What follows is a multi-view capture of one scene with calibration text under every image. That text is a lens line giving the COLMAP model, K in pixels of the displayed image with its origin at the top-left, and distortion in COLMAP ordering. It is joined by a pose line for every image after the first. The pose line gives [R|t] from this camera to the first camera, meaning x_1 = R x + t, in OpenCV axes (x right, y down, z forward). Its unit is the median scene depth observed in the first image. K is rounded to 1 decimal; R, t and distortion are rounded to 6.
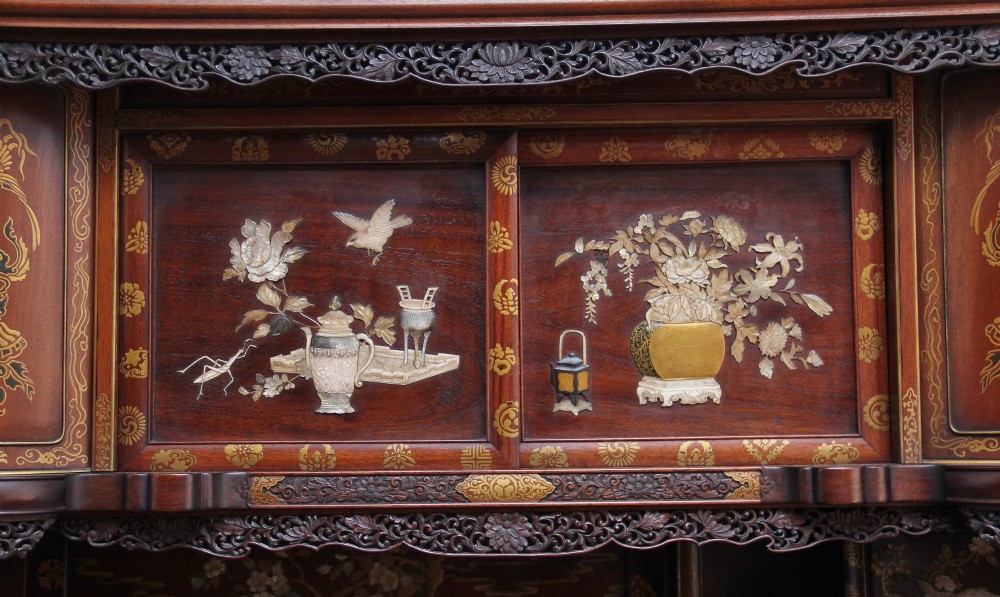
lens RADIAL K [[1544.1, 0, 518.5], [0, 1544.1, 333.7], [0, 0, 1]] dist [0.124995, 0.000000]
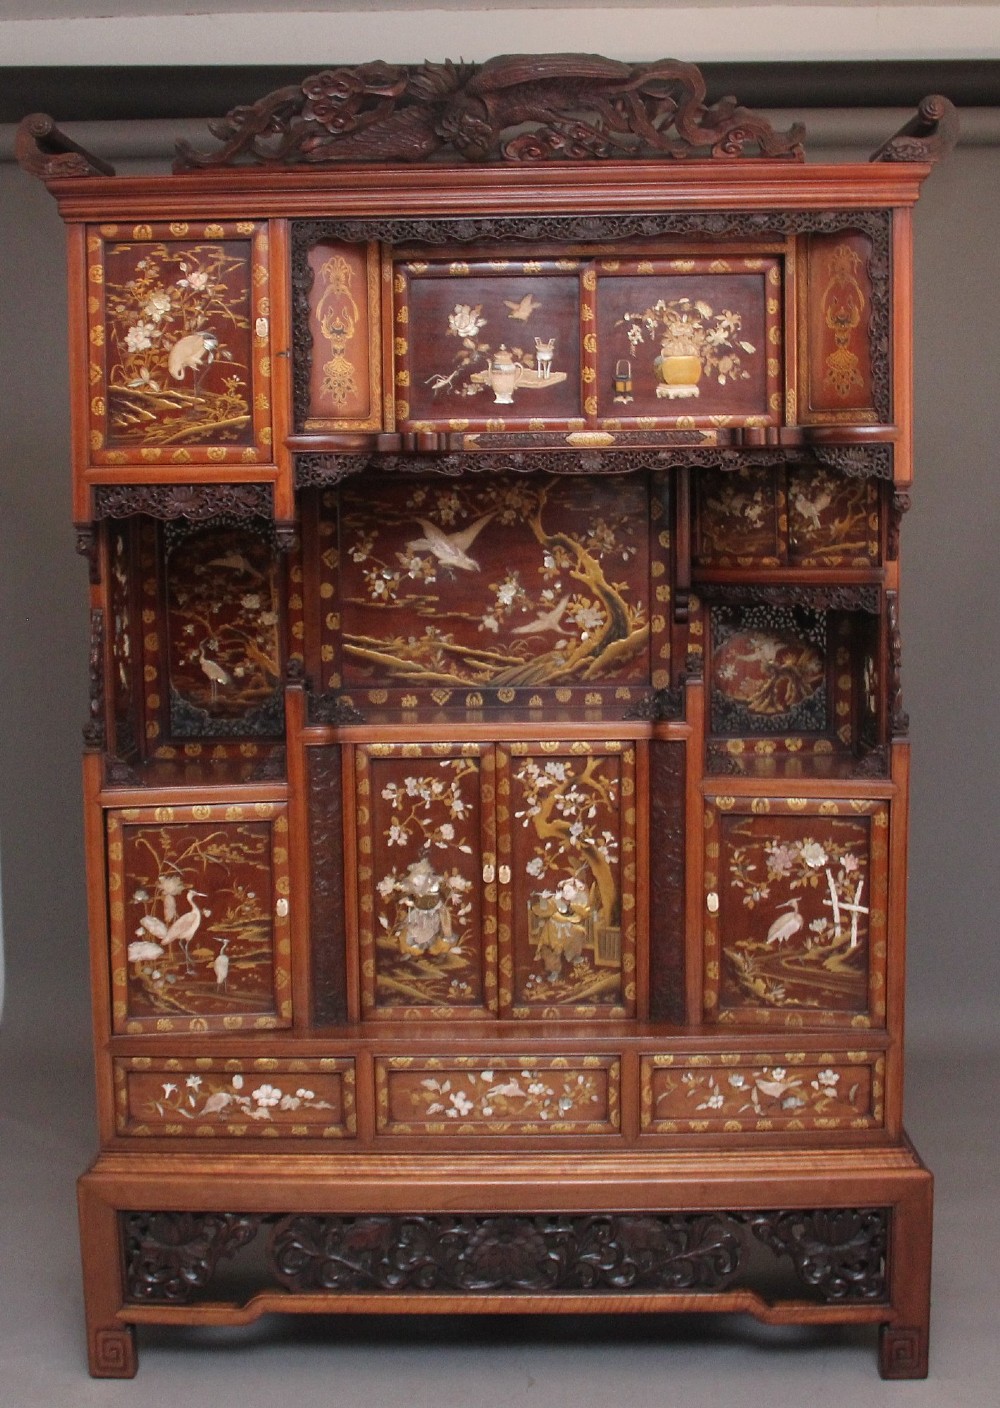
lens RADIAL K [[1871.0, 0, 474.3], [0, 1871.0, 745.9], [0, 0, 1]] dist [-0.153469, 0.000000]
pose [[0.999831, -0.005656, -0.017489, -0.117489], [0.009119, 0.978772, 0.204748, -0.007289], [0.015960, -0.204873, 0.978658, -1.426419]]
